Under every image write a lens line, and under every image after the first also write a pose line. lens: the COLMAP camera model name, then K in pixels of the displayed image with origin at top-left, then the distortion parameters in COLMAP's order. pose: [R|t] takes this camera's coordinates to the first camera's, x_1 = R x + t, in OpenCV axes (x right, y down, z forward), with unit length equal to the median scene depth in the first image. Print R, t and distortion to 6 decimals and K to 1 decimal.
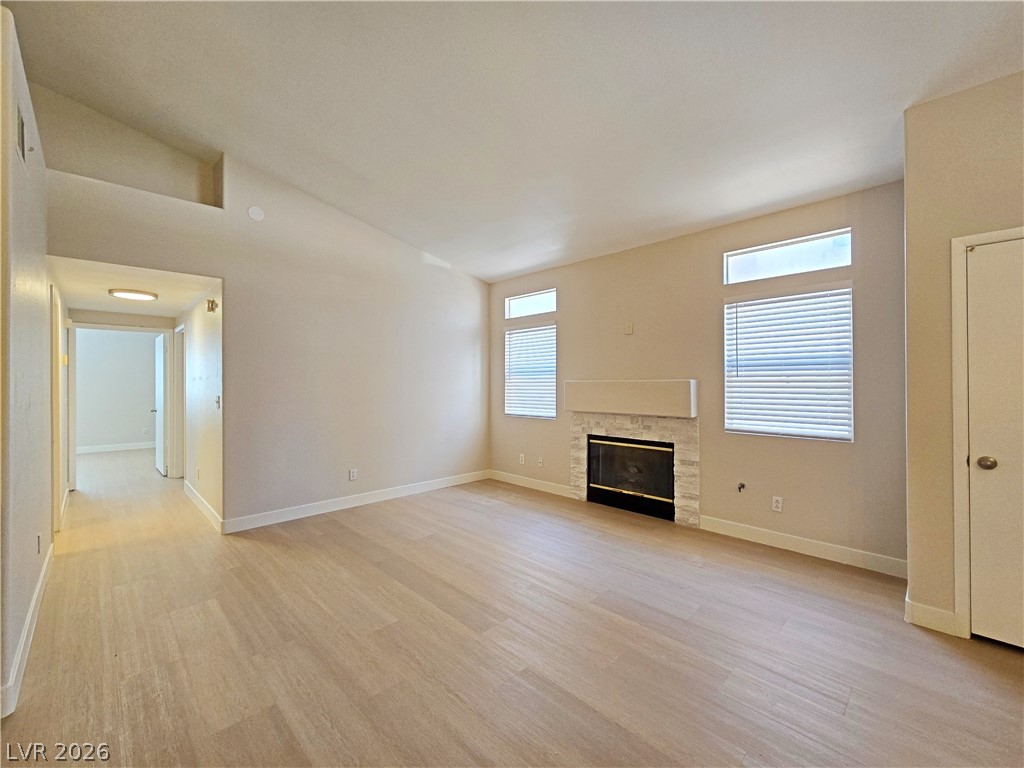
lens RADIAL K [[423.5, 0, 509.8], [0, 423.5, 380.1], [0, 0, 1]] dist [0.001066, 0.000535]
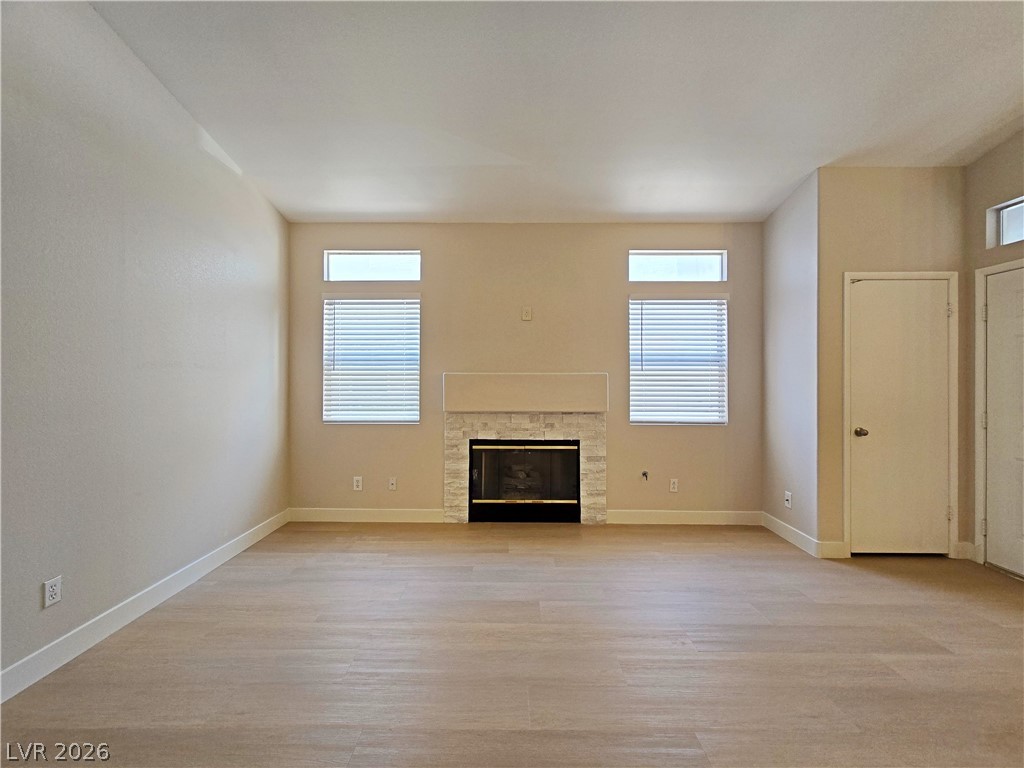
lens RADIAL K [[423.5, 0, 509.8], [0, 423.5, 380.1], [0, 0, 1]] dist [0.001066, 0.000535]
pose [[0.706952, 0.002983, 0.707256, -0.363153], [-0.008513, 0.999955, 0.004292, 0.011307], [-0.707211, -0.009055, 0.706945, 0.407992]]
